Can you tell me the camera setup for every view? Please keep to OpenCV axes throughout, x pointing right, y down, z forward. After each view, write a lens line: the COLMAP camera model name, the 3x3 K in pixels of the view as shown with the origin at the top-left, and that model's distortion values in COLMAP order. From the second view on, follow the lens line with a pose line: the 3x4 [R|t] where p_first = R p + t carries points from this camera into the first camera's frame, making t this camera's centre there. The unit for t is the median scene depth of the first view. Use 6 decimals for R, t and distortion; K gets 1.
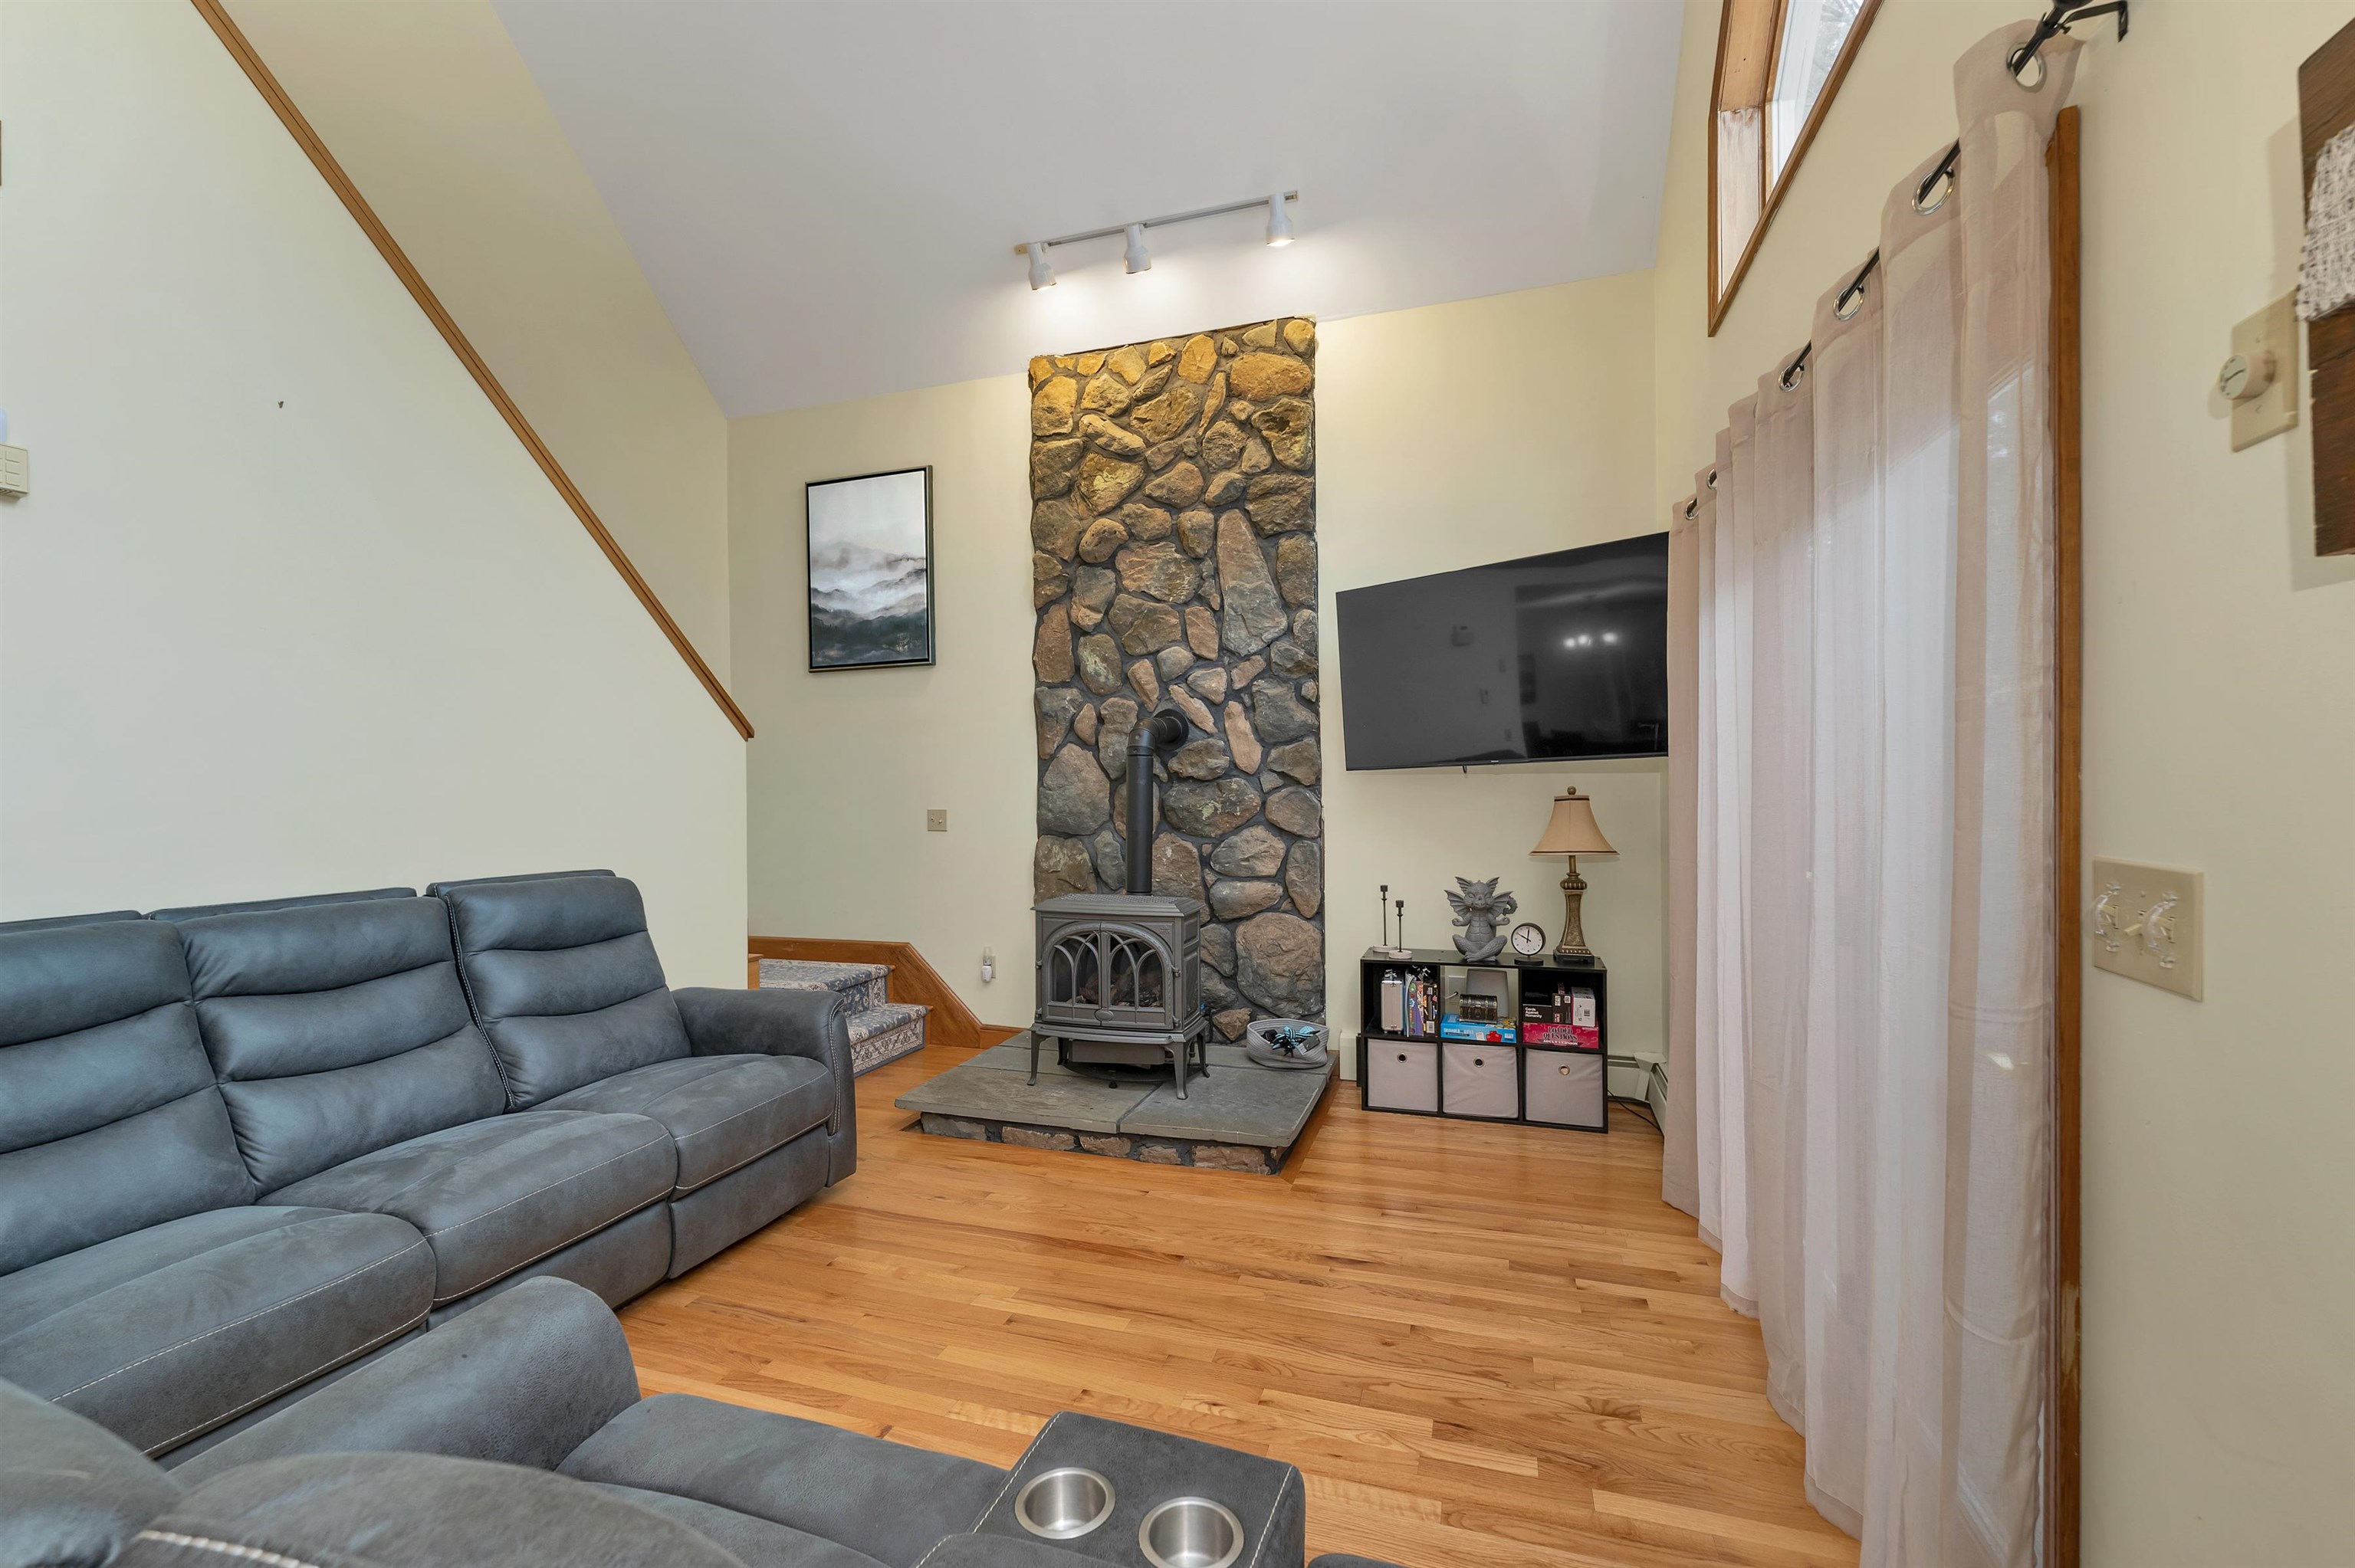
lens RADIAL K [[987.0, 0, 1180.4], [0, 987.0, 788.3], [0, 0, 1]] dist [0.001668, -0.000537]
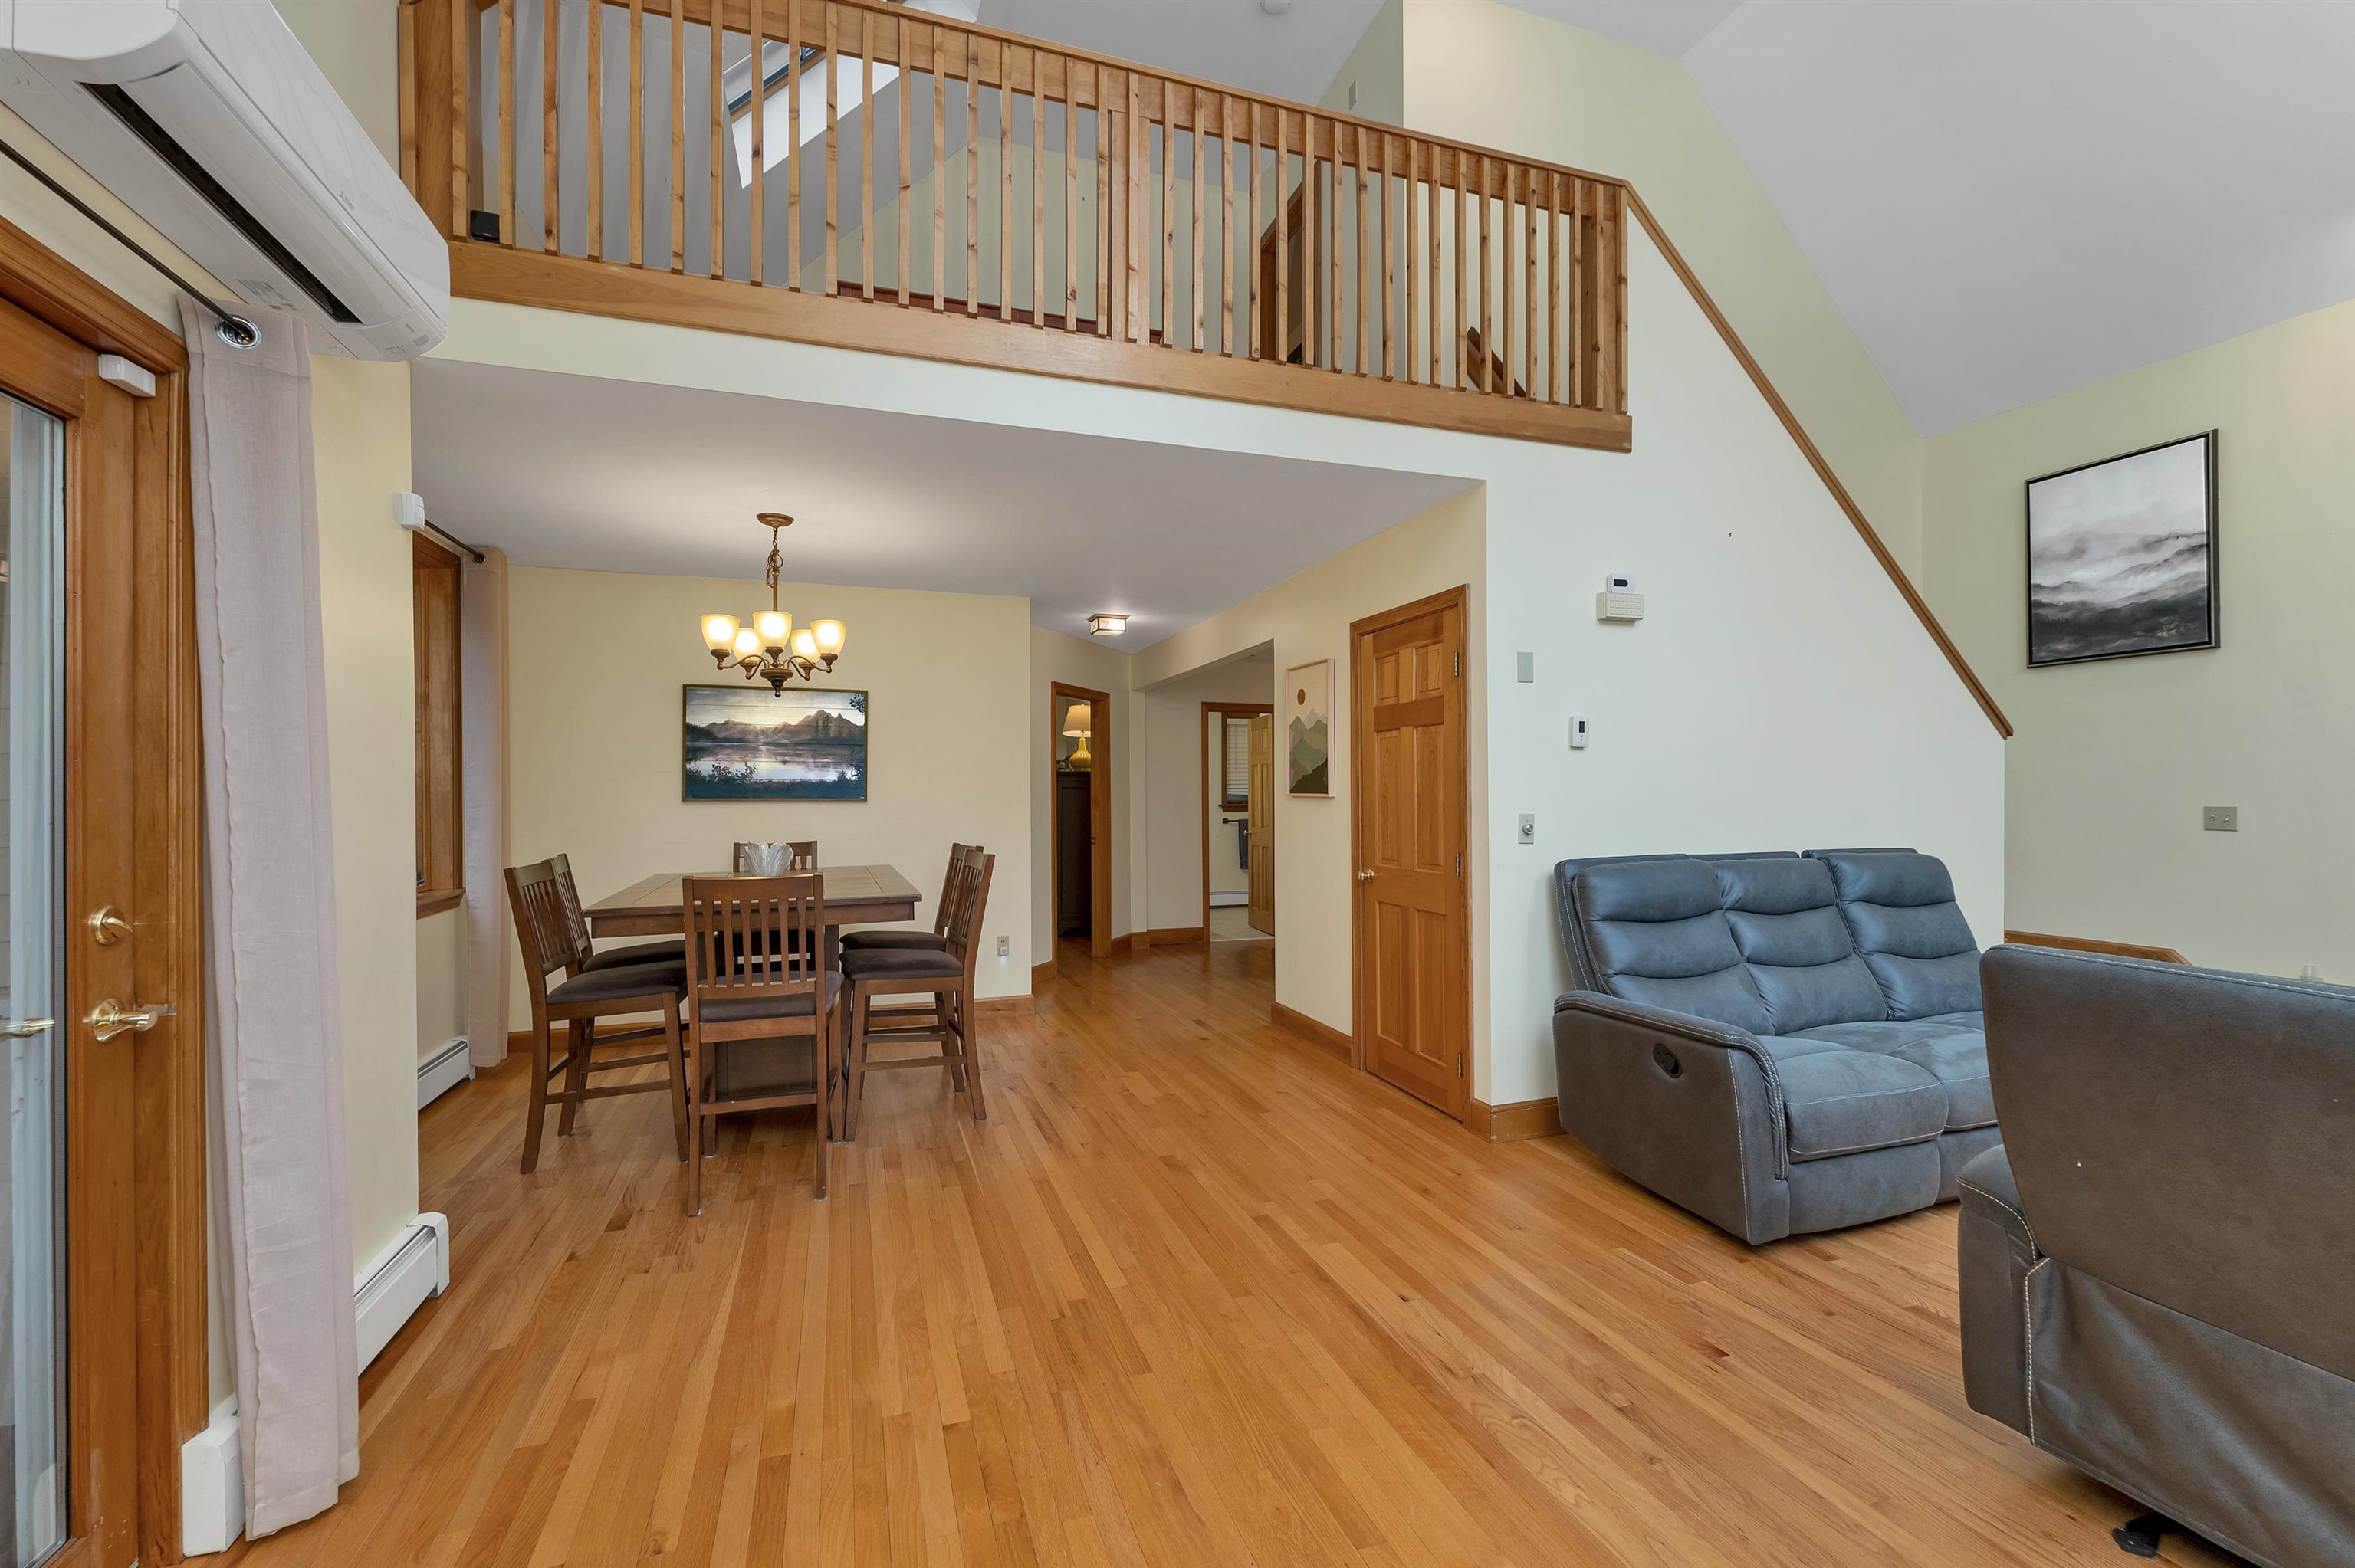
lens RADIAL K [[987.0, 0, 1180.7], [0, 987.0, 789.3], [0, 0, 1]] dist [0.001668, -0.000537]
pose [[0.602873, 0.002092, -0.797834, -0.098824], [-0.000390, 0.999997, 0.002328, 0.004036], [0.797837, -0.001092, 0.602872, -0.313804]]
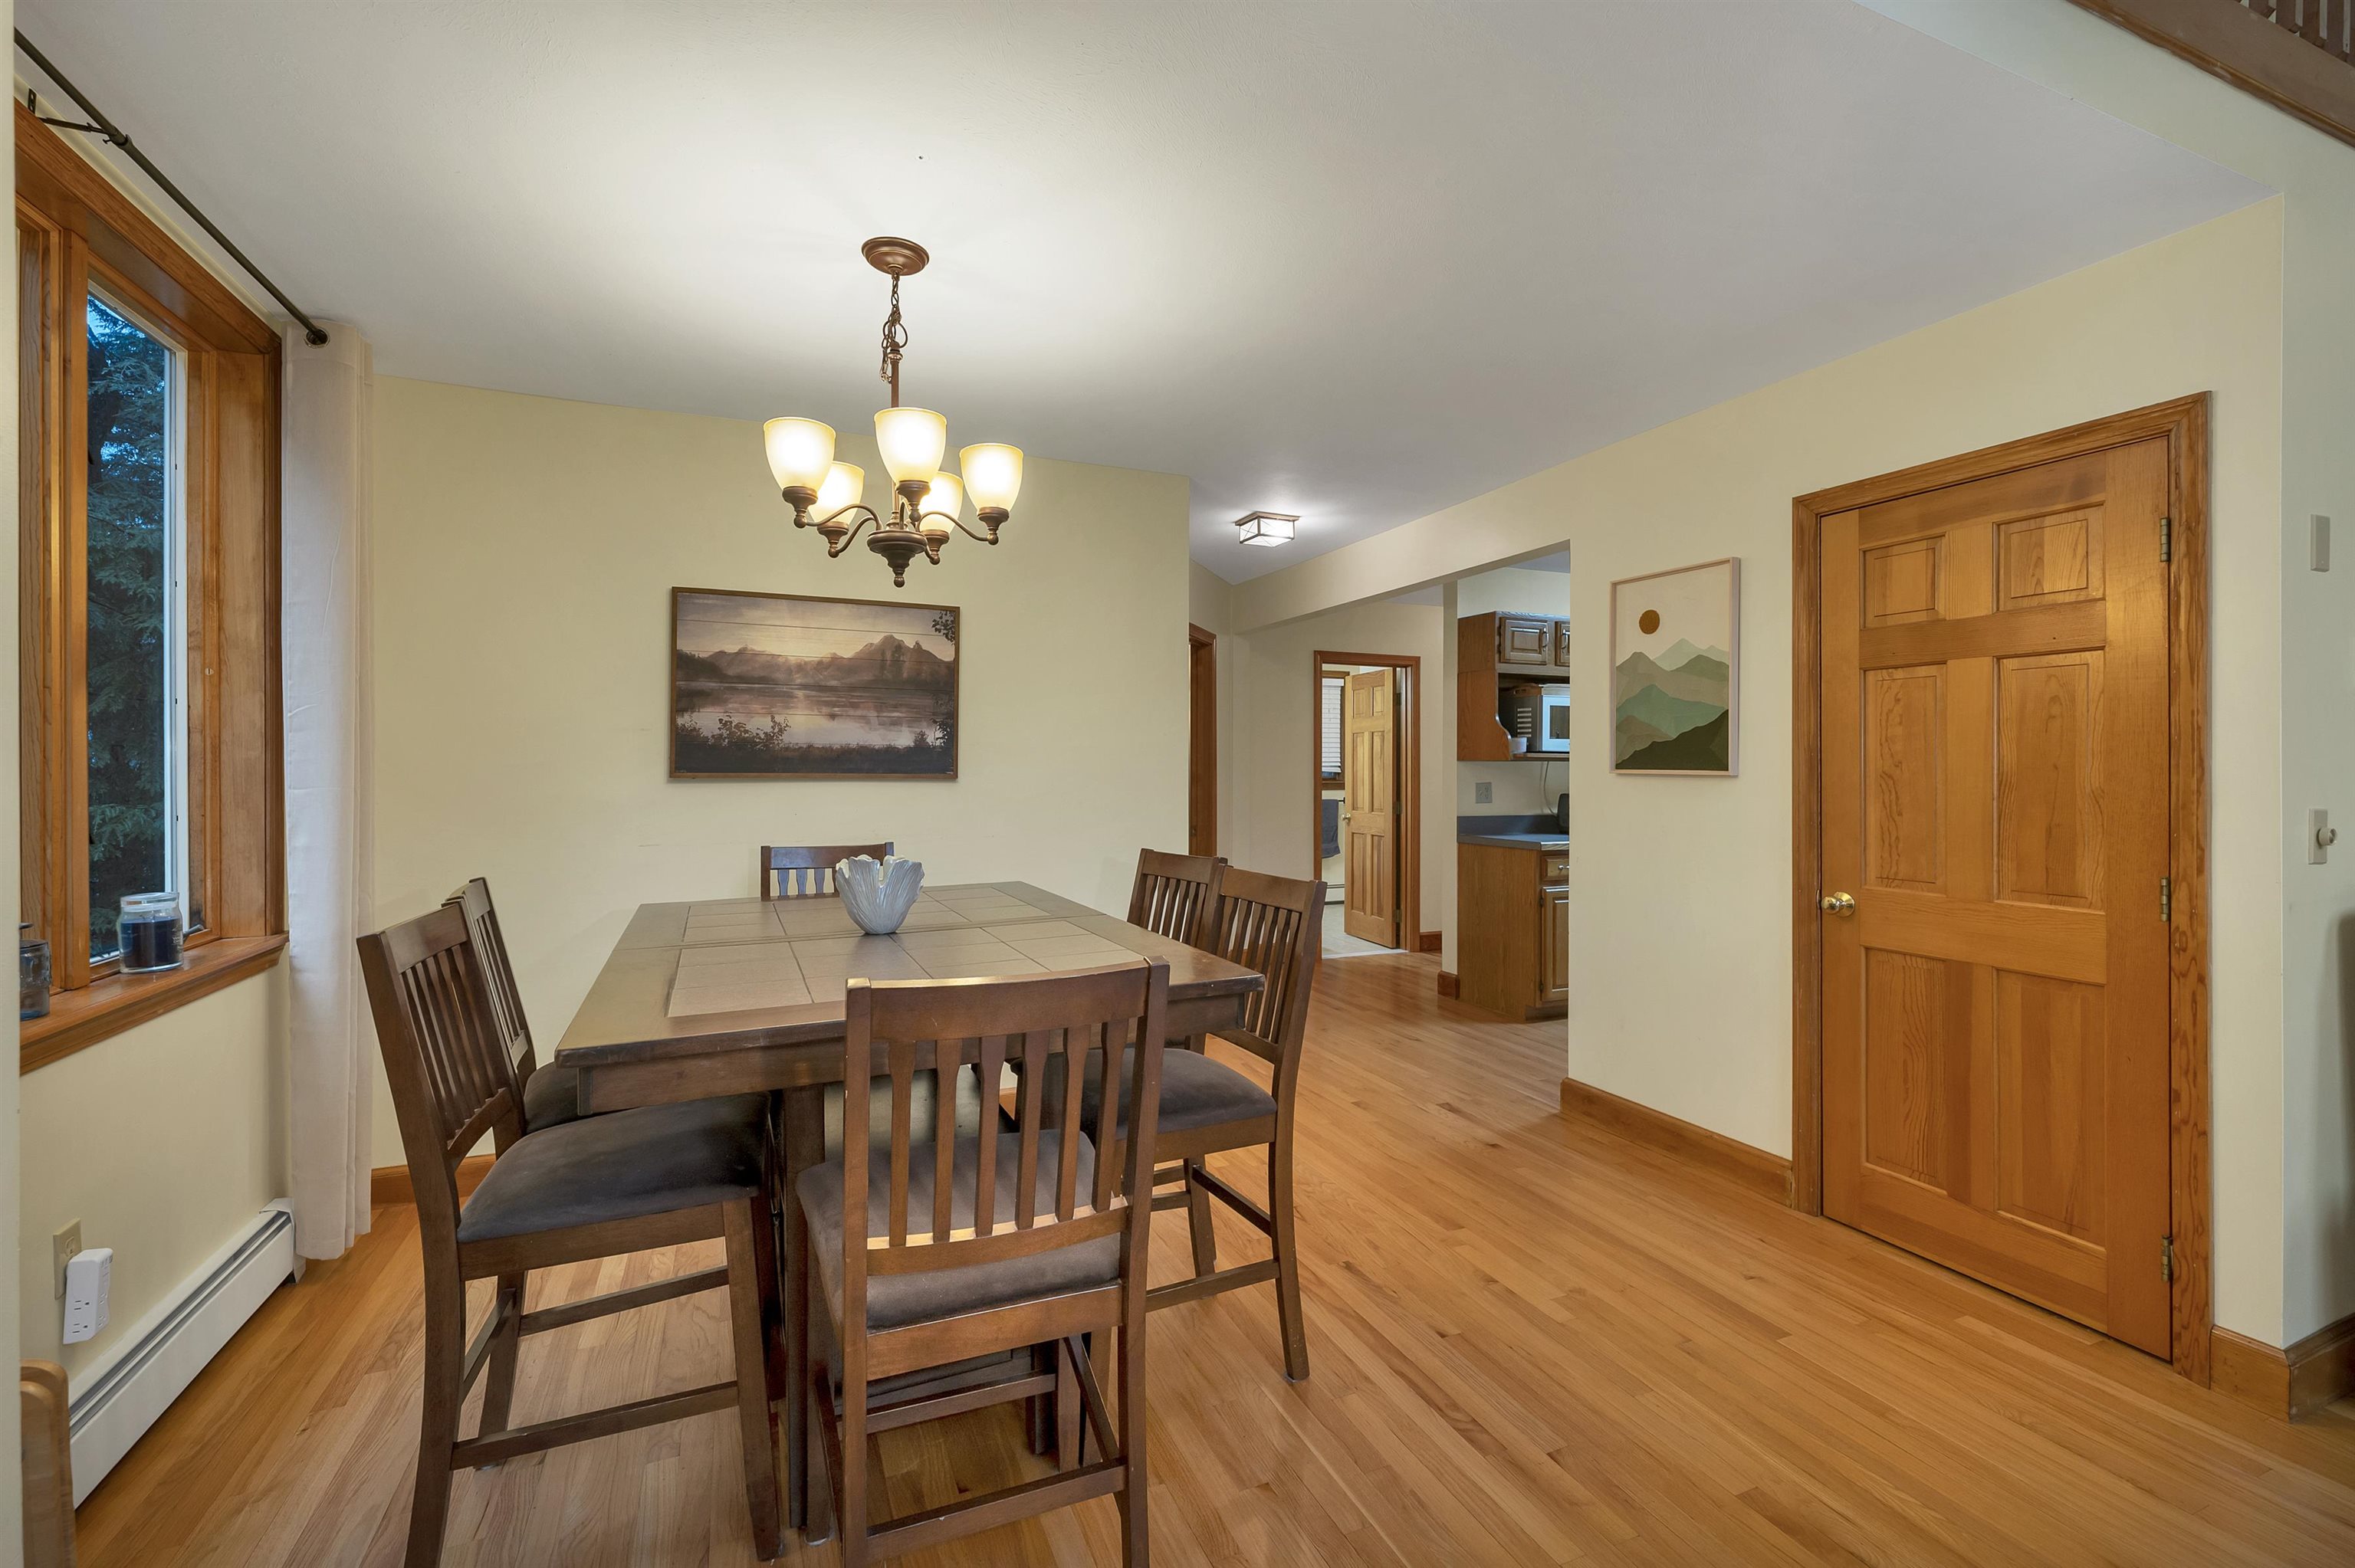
lens RADIAL K [[987.0, 0, 1156.7], [0, 987.0, 767.0], [0, 0, 1]] dist [0.001668, -0.000537]
pose [[0.658457, 0.008709, -0.752568, -0.552609], [-0.006238, 0.999962, 0.006115, 0.006437], [0.752592, 0.000668, 0.658487, -0.289872]]
